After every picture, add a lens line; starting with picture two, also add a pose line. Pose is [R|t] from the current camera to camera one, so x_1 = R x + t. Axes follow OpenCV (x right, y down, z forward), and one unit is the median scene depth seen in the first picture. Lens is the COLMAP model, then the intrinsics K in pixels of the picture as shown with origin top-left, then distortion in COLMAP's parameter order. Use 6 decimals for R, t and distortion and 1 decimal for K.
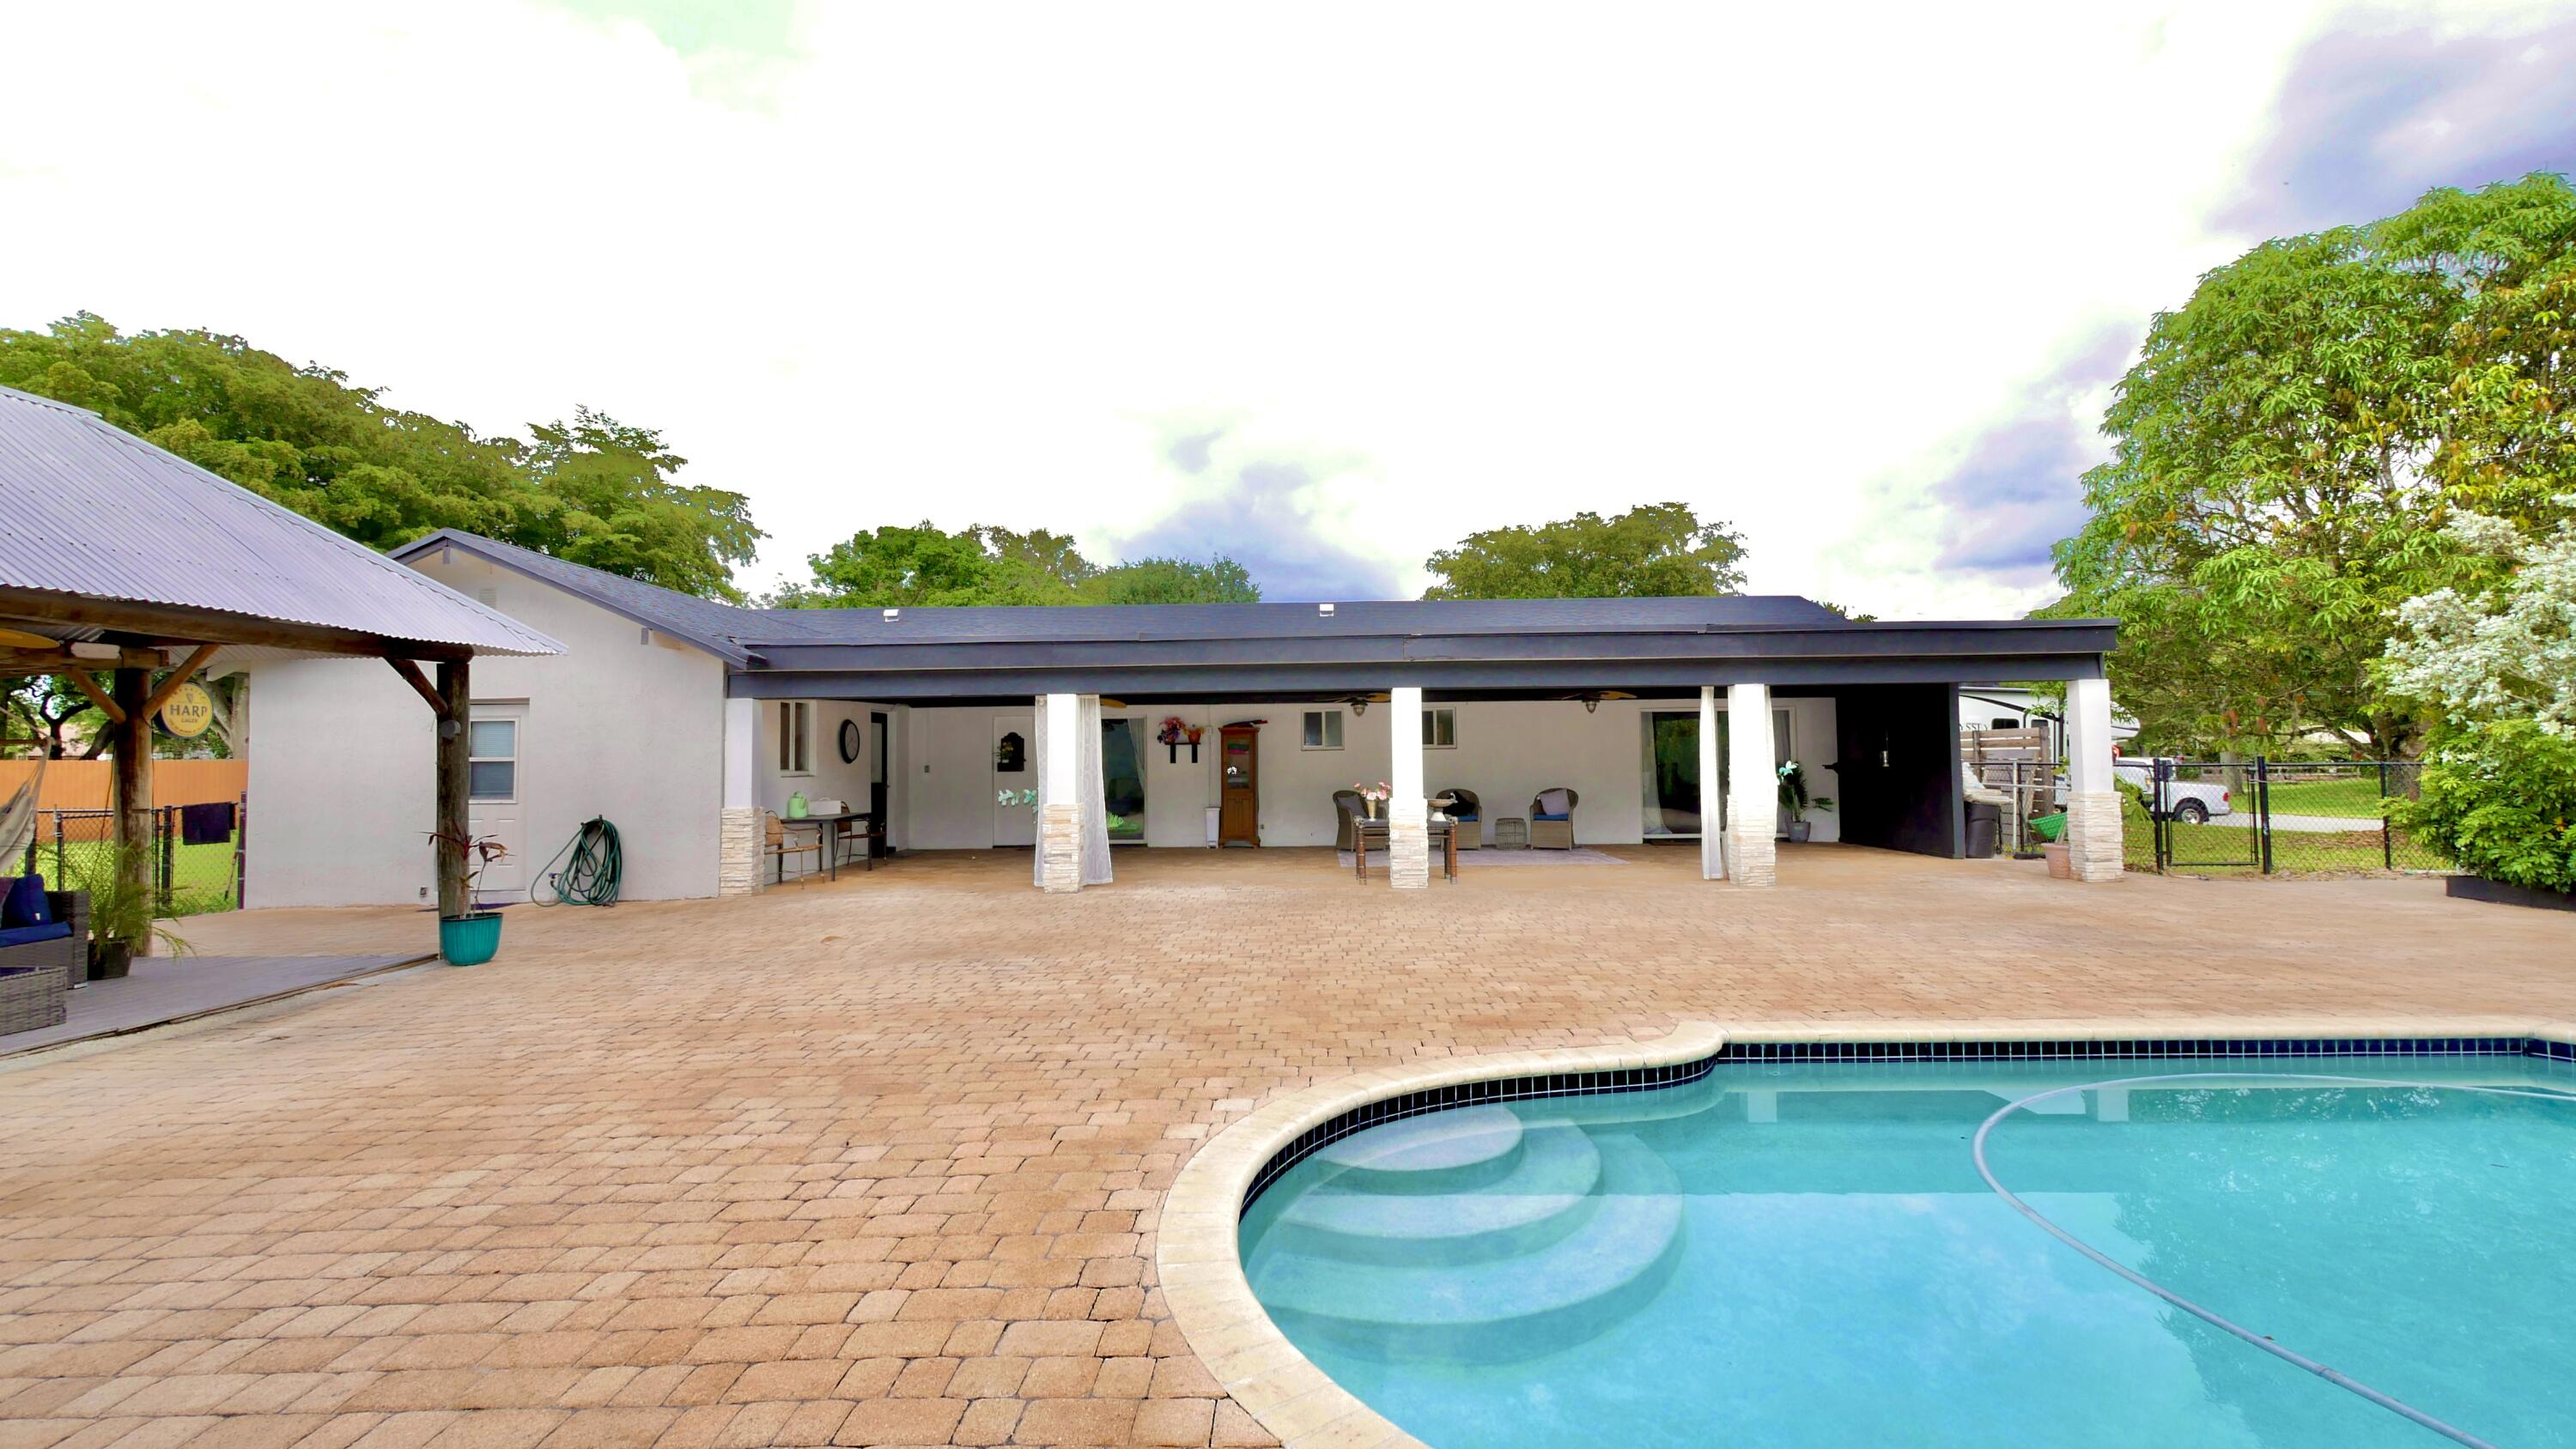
lens RADIAL K [[1094.9, 0, 1285.4], [0, 1094.9, 714.1], [0, 0, 1]] dist [-0.005084, 0.000241]
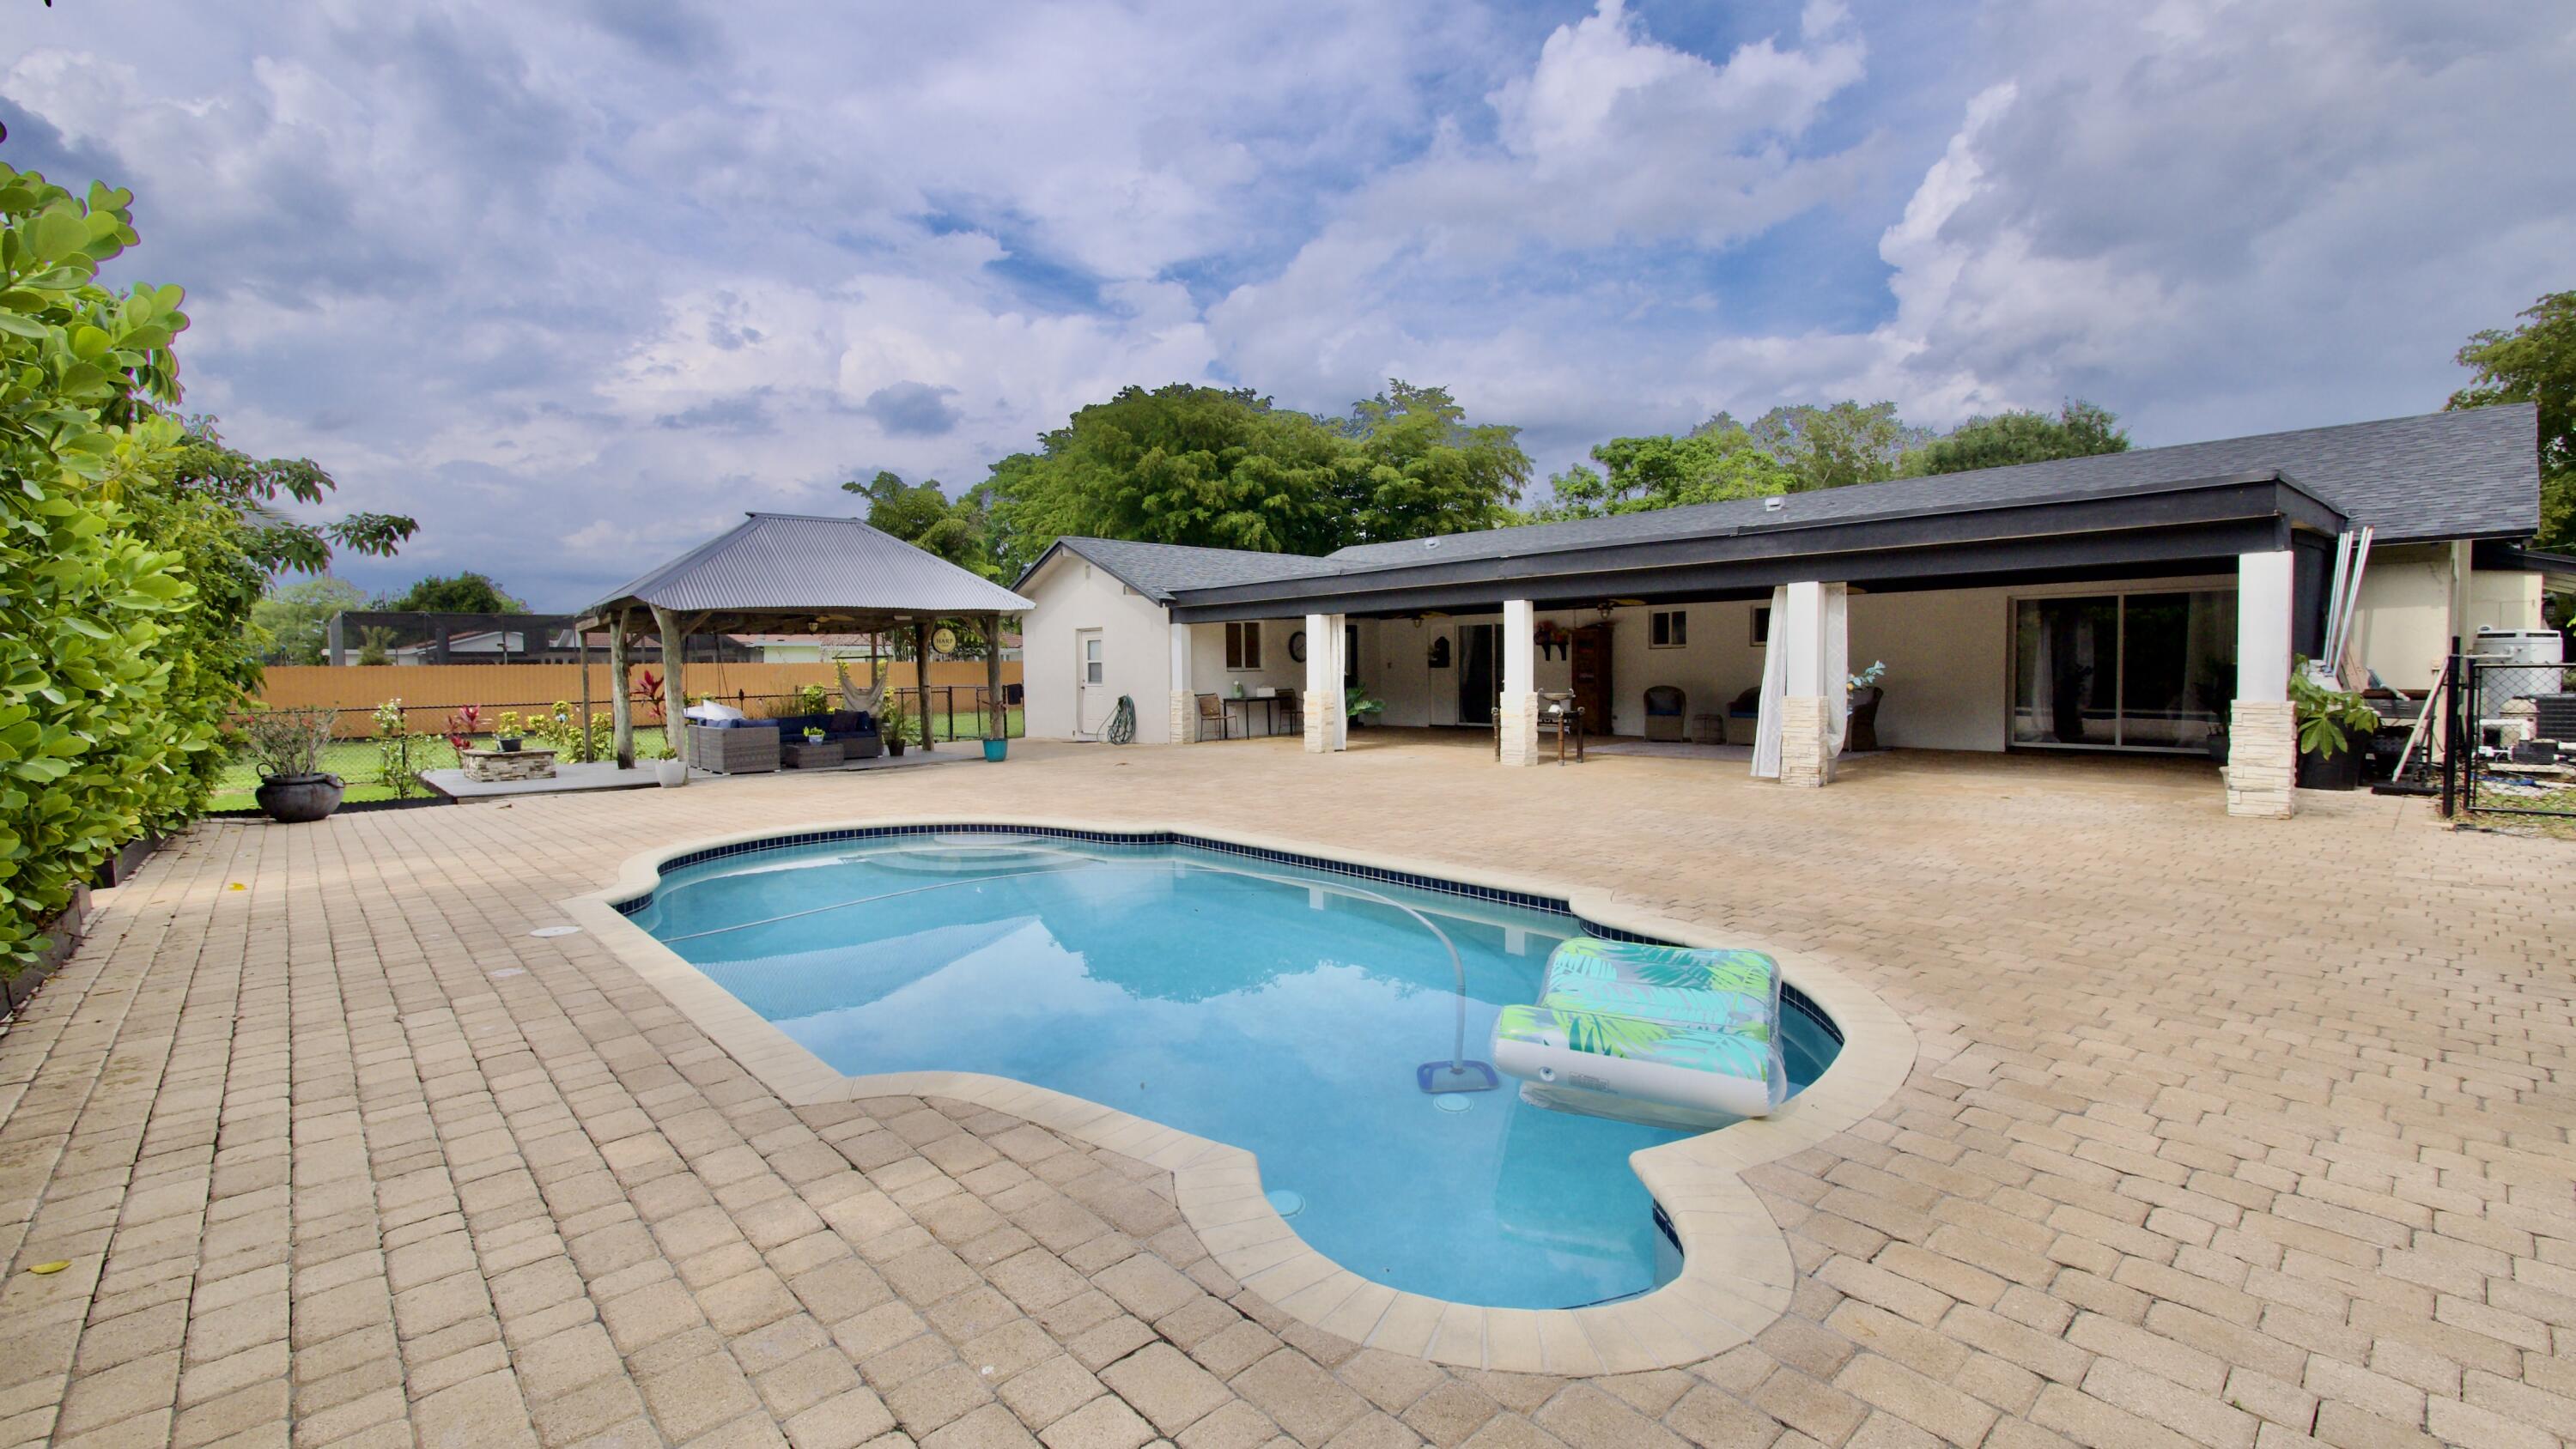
lens RADIAL K [[1094.9, 0, 1285.4], [0, 1094.9, 714.1], [0, 0, 1]] dist [-0.005084, 0.000241]
pose [[0.689303, 0.033279, -0.723709, 0.693191], [0.038500, 0.995850, 0.082464, -0.007467], [0.723450, -0.084706, 0.685161, -0.013516]]
